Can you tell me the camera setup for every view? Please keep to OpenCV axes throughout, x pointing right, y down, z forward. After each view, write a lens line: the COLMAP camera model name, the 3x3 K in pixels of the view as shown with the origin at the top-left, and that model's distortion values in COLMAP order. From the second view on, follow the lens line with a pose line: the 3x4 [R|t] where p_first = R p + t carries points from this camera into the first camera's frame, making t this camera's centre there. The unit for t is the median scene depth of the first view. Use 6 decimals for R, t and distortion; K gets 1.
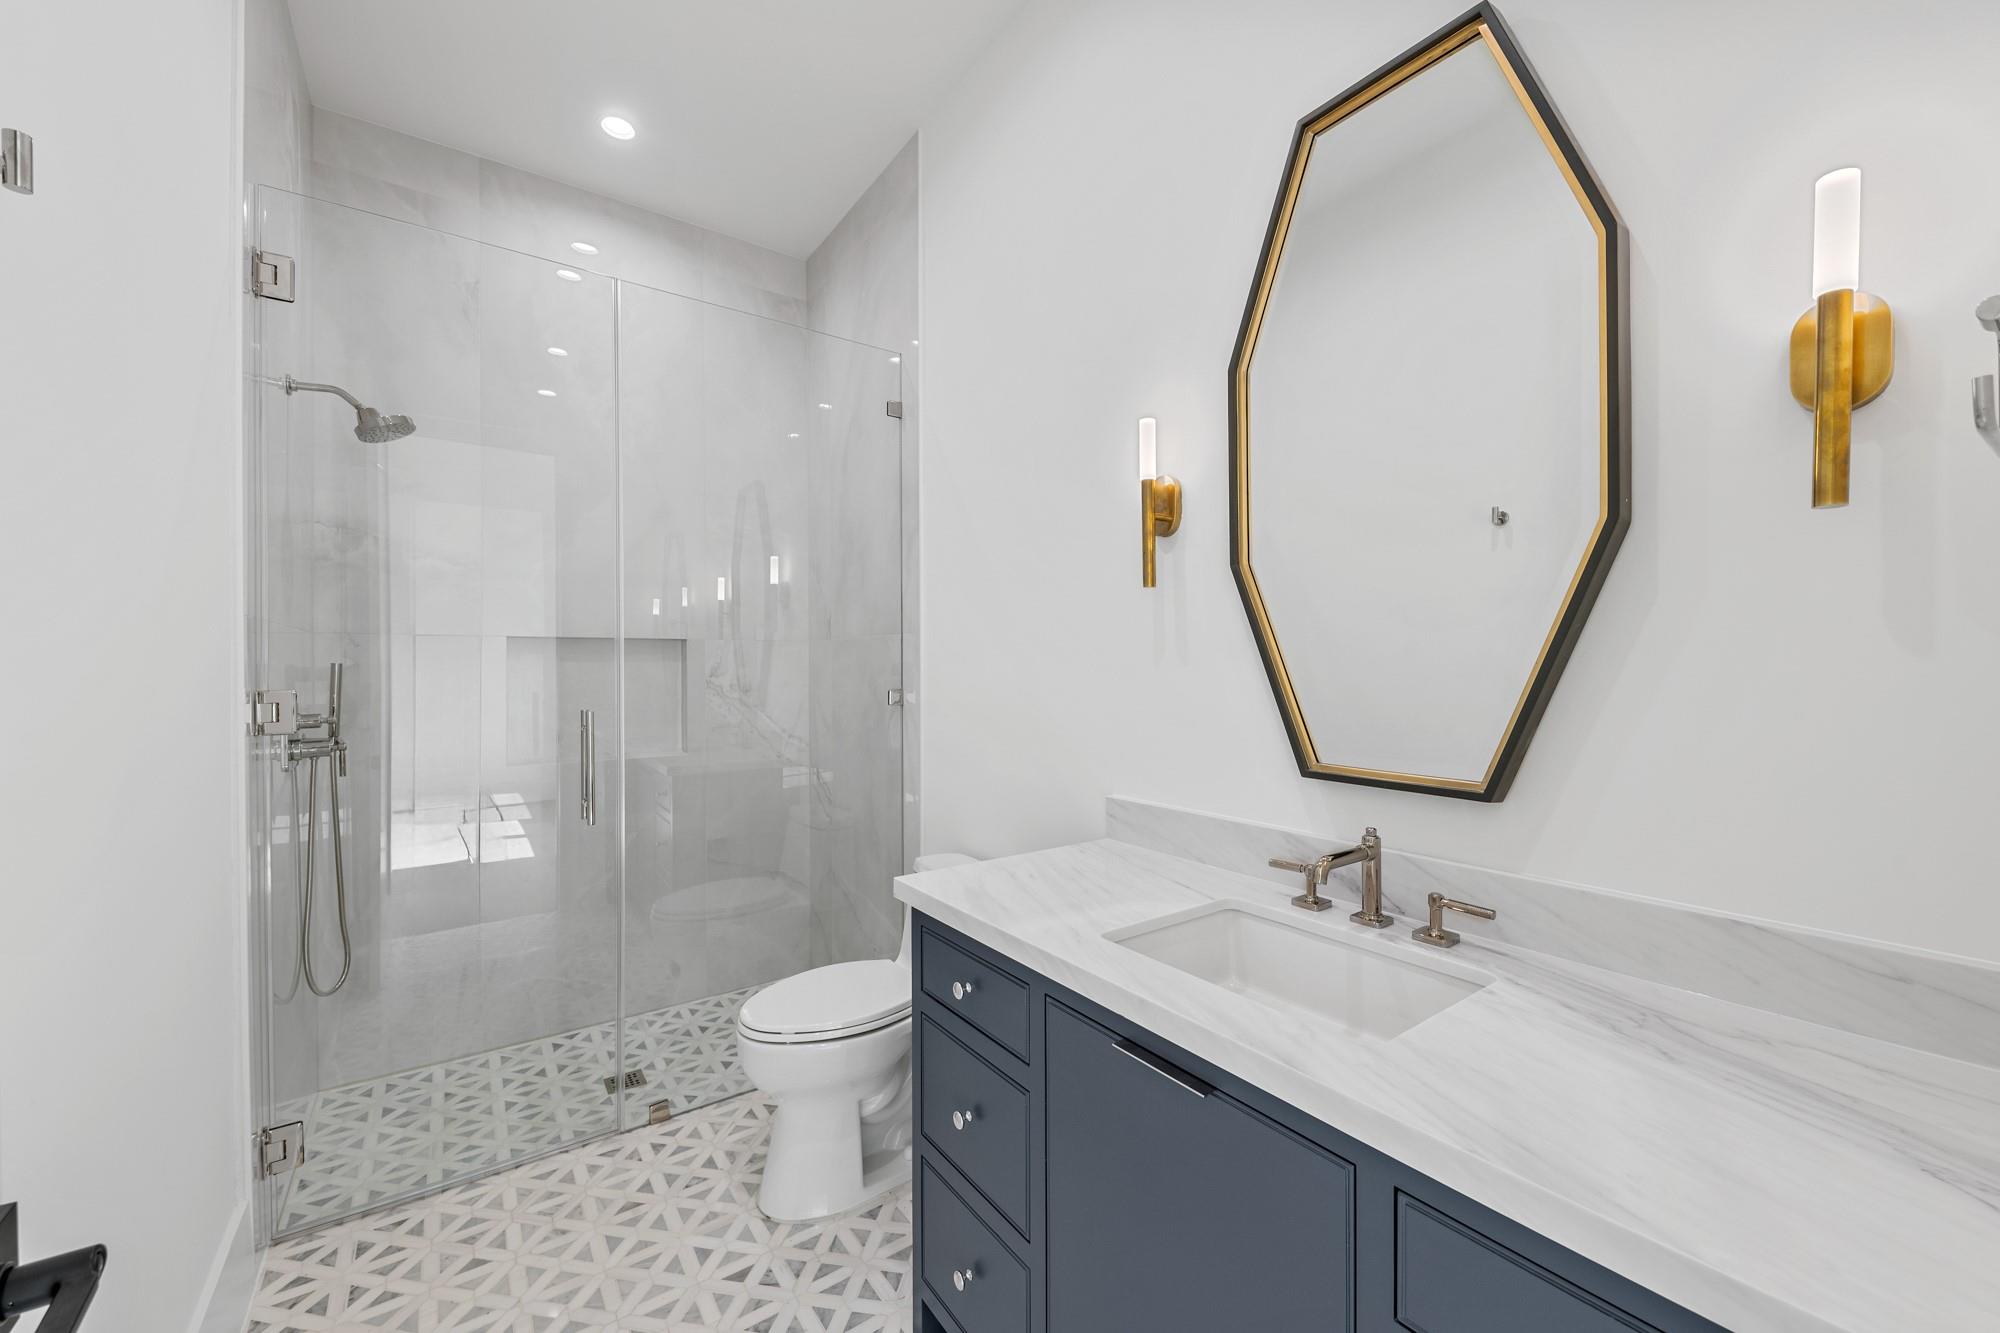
lens RADIAL K [[772.7, 0, 998.6], [0, 772.7, 665.3], [0, 0, 1]] dist [-0.001007, -0.000141]
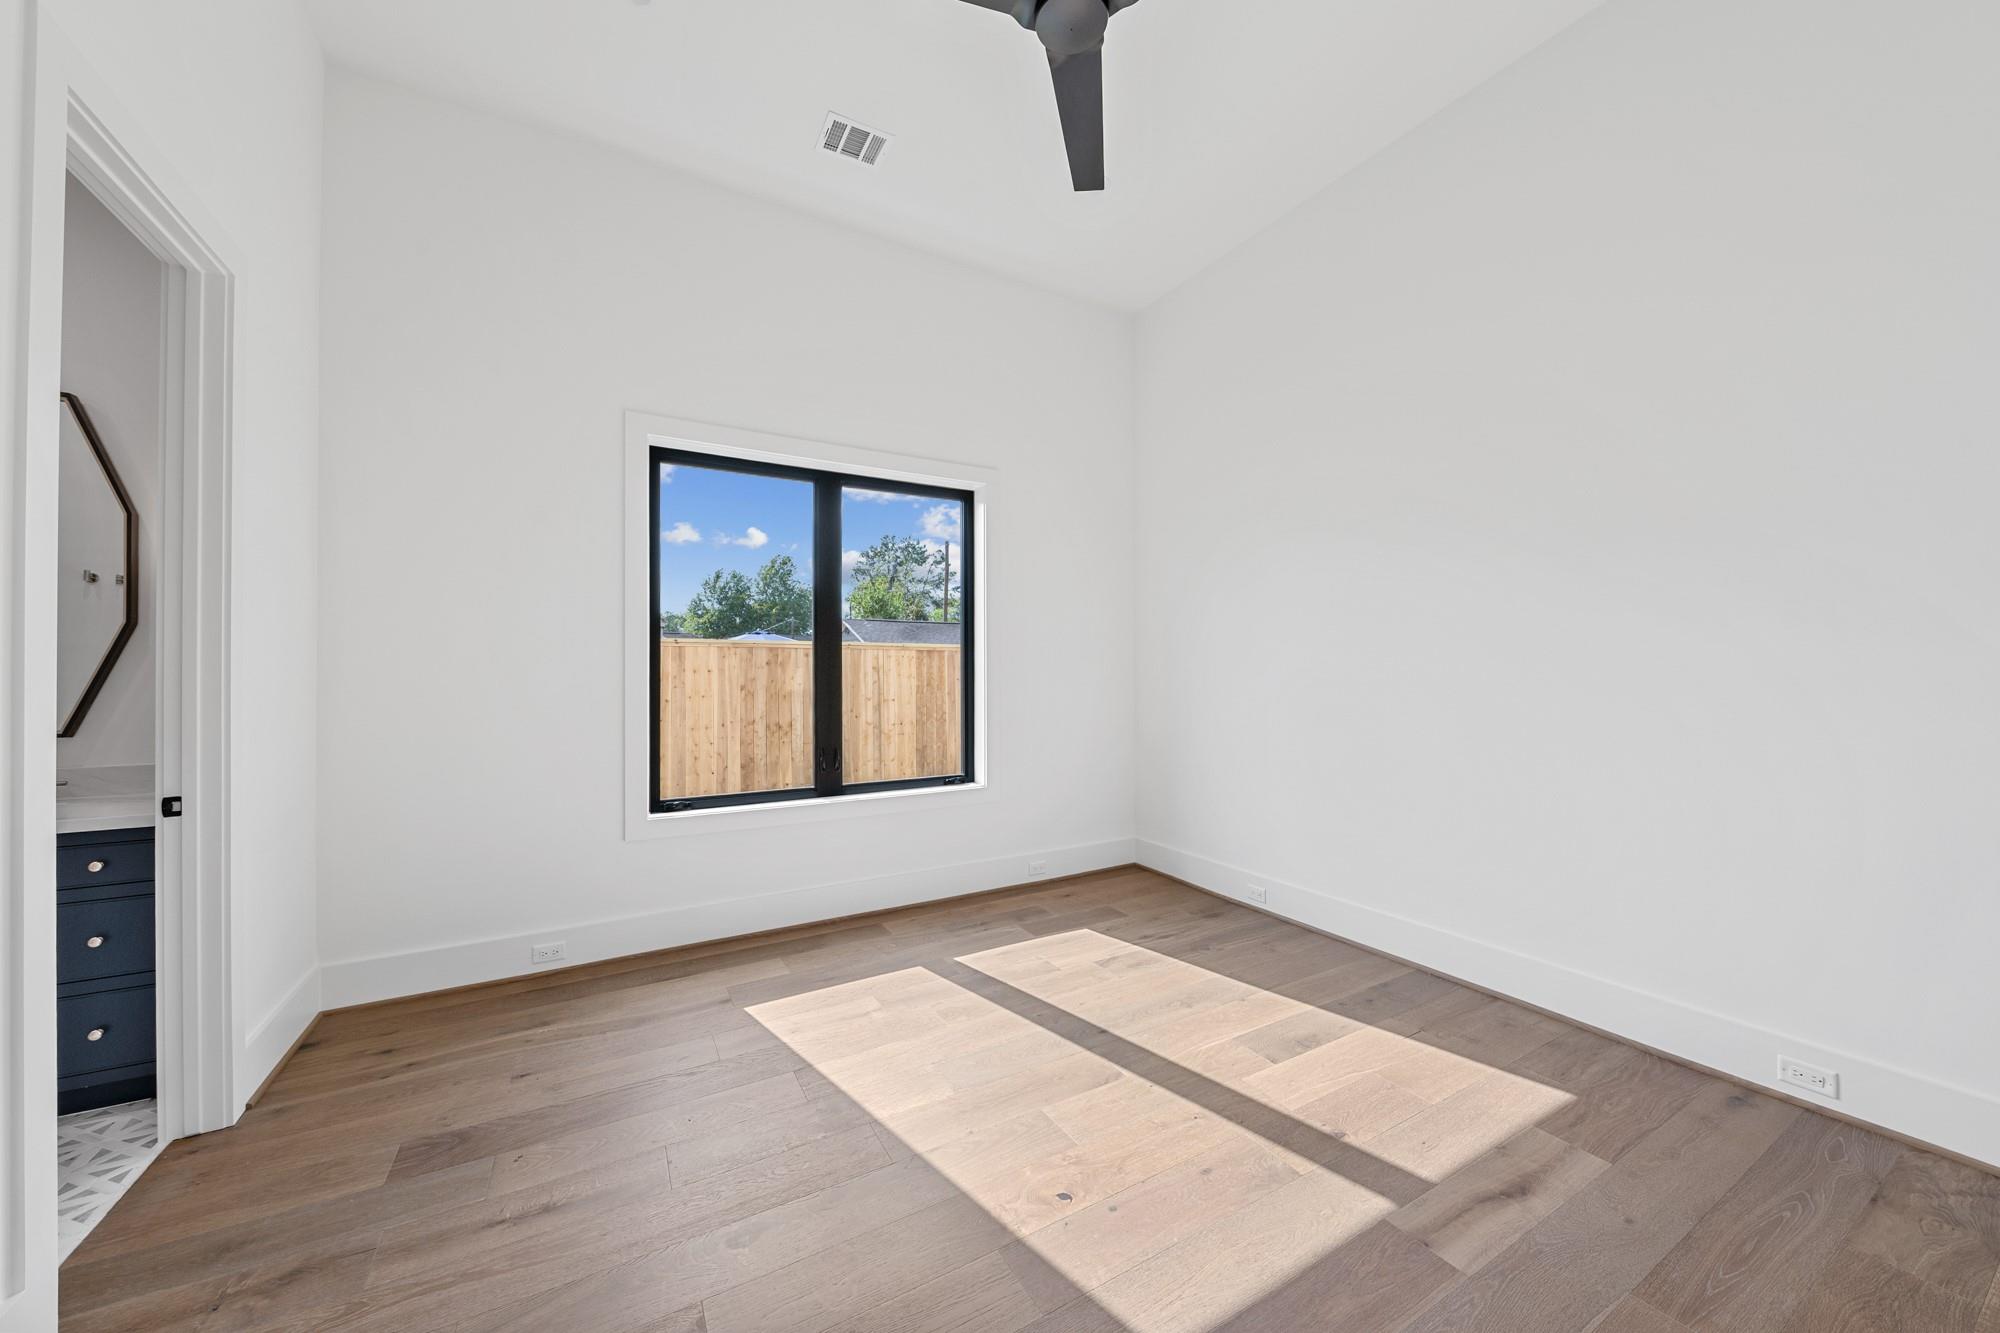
lens RADIAL K [[712.0, 0, 998.0], [0, 712.0, 666.1], [0, 0, 1]] dist [-0.000491, -0.000007]
pose [[0.109460, 0.012341, 0.993915, -1.308143], [0.005827, 0.999898, -0.013057, 0.013053], [-0.993974, 0.007220, 0.109377, -2.235523]]
